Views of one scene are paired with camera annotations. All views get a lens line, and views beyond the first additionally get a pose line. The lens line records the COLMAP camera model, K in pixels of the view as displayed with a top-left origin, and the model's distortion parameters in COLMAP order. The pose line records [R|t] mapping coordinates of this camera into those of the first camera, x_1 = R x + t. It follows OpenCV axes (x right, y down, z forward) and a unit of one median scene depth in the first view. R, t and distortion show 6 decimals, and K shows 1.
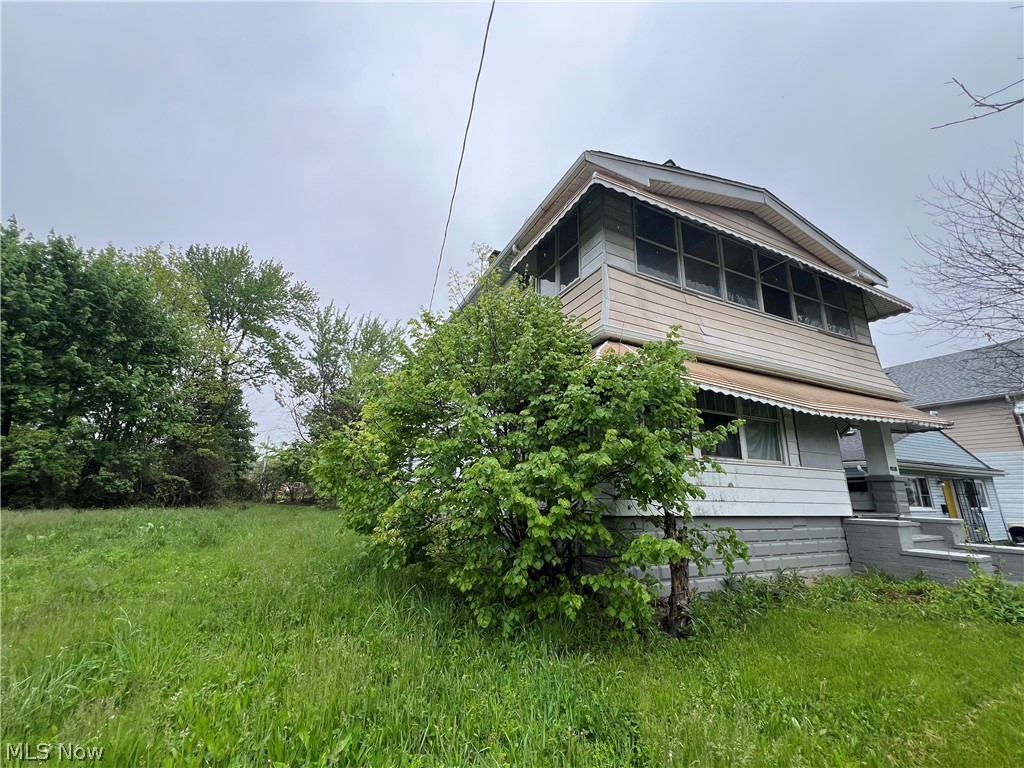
lens RADIAL K [[409.3, 0, 511.7], [0, 409.3, 379.7], [0, 0, 1]] dist [0.000673, 0.000177]
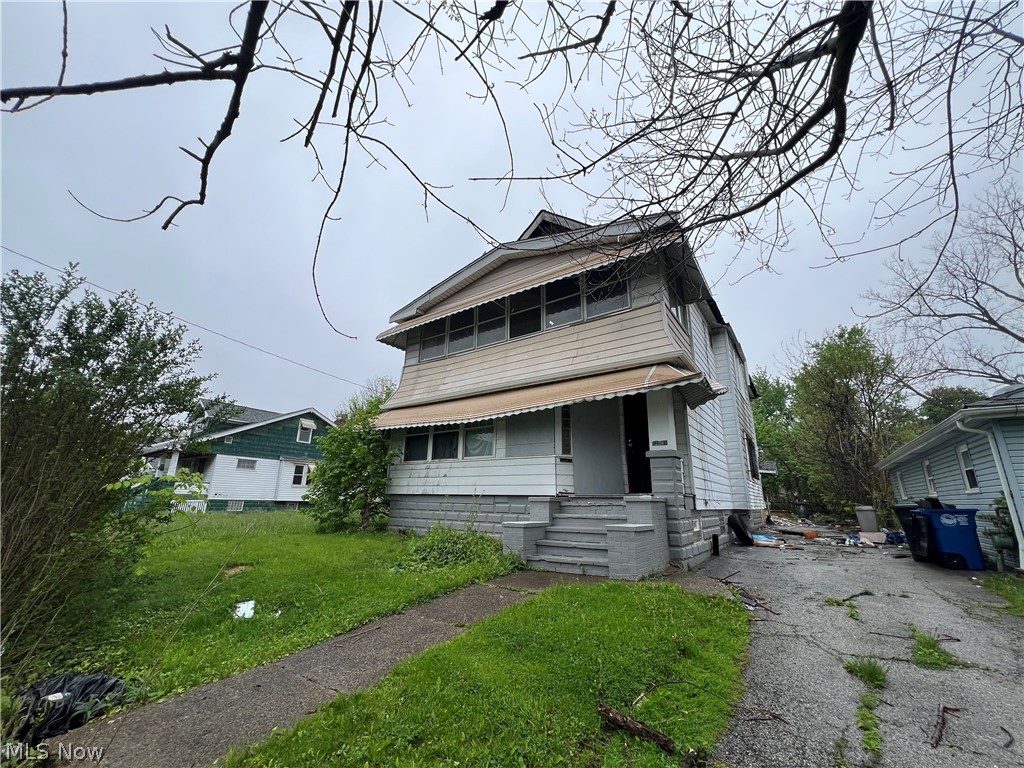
lens RADIAL K [[409.3, 0, 511.7], [0, 409.3, 385.8], [0, 0, 1]] dist [0.000673, 0.000177]
pose [[0.502499, -0.251370, -0.827229, 1.927389], [0.222339, 0.962193, -0.157322, 0.209544], [0.835500, -0.104871, 0.539391, 0.350154]]
